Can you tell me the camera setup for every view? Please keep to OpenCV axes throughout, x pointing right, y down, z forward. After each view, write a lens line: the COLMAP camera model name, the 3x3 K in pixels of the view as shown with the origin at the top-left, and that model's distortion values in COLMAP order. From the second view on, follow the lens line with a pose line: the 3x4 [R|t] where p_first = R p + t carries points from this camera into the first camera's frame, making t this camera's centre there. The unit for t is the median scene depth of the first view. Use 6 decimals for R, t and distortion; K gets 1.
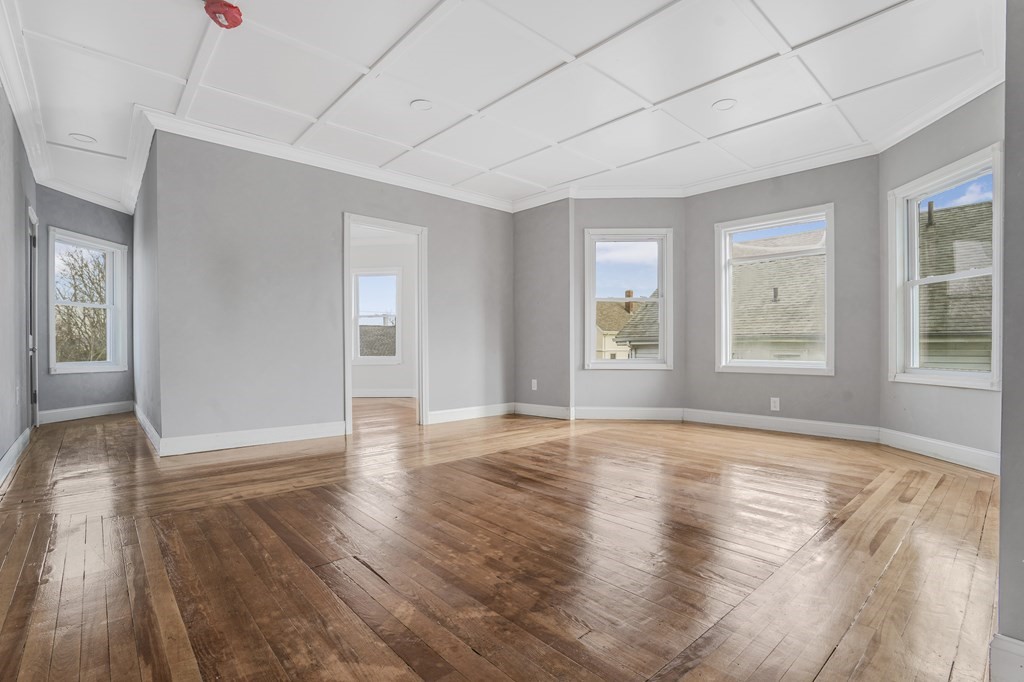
lens RADIAL K [[485.3, 0, 512.0], [0, 485.3, 341.0], [0, 0, 1]] dist [-0.036613, -0.000149]
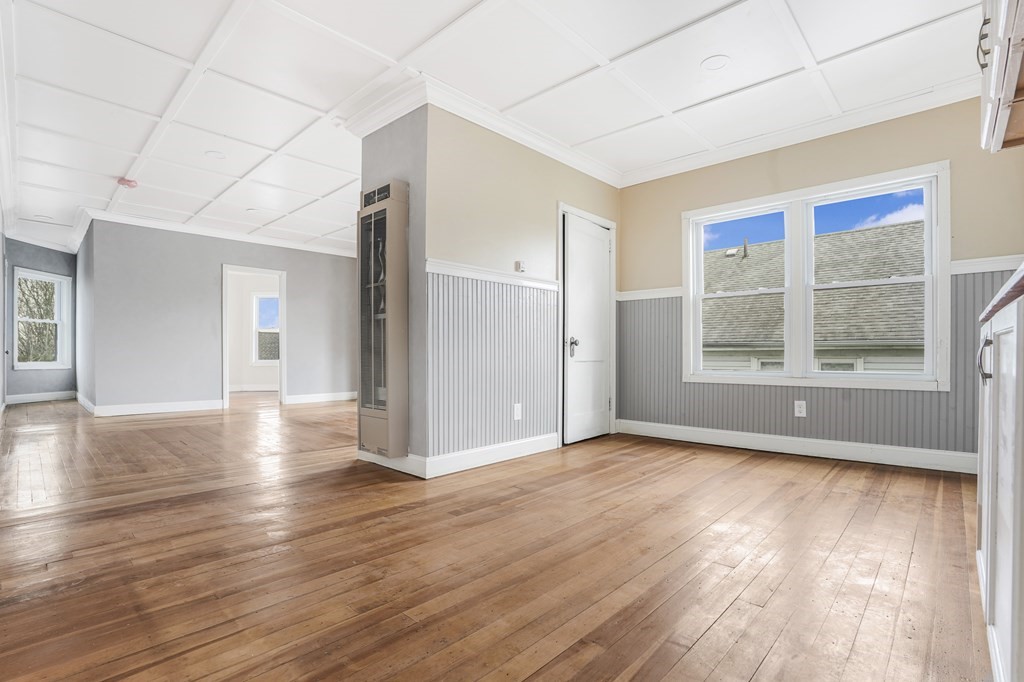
lens RADIAL K [[477.2, 0, 510.6], [0, 477.2, 347.8], [0, 0, 1]] dist [-0.032188, 0.001051]
pose [[0.996421, 0.002134, 0.084507, 0.373765], [-0.001872, 0.999993, -0.003181, 0.005206], [-0.084513, 0.003011, 0.996418, -0.489117]]
